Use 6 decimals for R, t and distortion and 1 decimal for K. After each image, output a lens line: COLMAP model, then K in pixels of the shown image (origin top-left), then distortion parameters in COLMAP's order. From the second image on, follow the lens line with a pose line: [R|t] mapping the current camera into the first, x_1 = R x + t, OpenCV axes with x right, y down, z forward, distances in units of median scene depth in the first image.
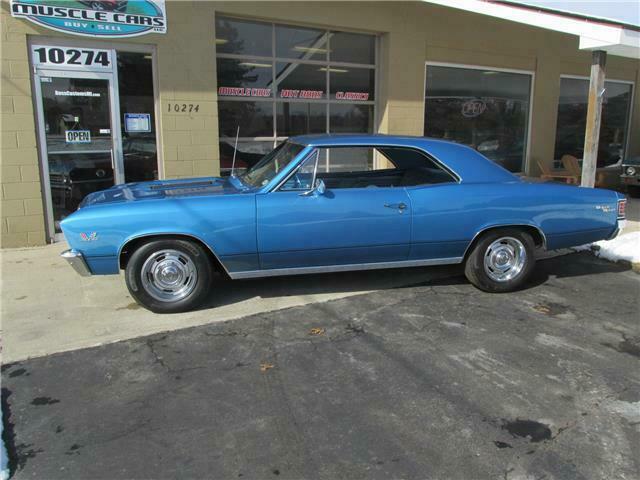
lens RADIAL K [[530.3, 0, 322.2], [0, 530.3, 241.0], [0, 0, 1]] dist [-0.034865, 0.012960]
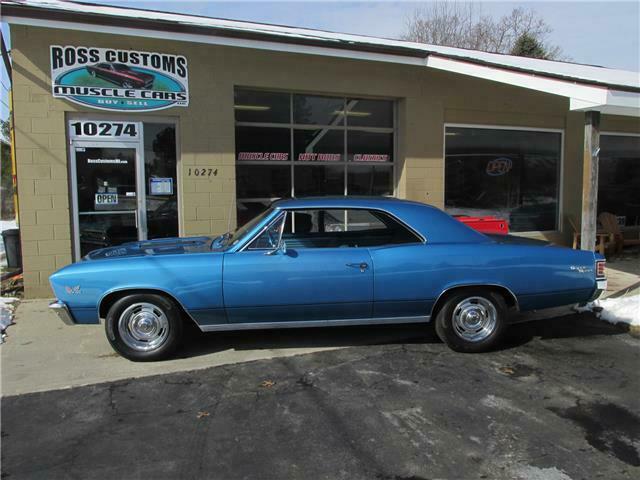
lens RADIAL K [[530.3, 0, 322.2], [0, 530.3, 241.3], [0, 0, 1]] dist [-0.034865, 0.012960]
pose [[0.991162, 0.003545, -0.132610, 0.194057], [-0.017316, 0.994547, -0.102837, -0.003845], [0.131522, 0.104224, 0.985819, -0.041570]]
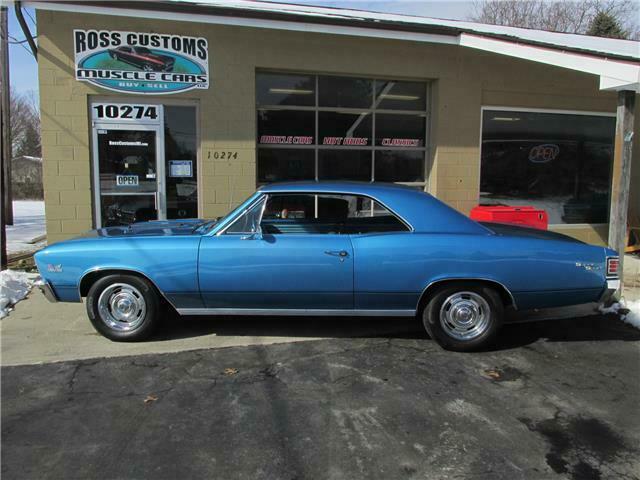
lens RADIAL K [[530.3, 0, 322.0], [0, 530.3, 241.4], [0, 0, 1]] dist [-0.034865, 0.012960]
pose [[0.965403, 0.036872, -0.258141, 0.342590], [-0.057509, 0.995683, -0.072854, -0.013091], [0.254340, 0.085179, 0.963356, 0.031889]]
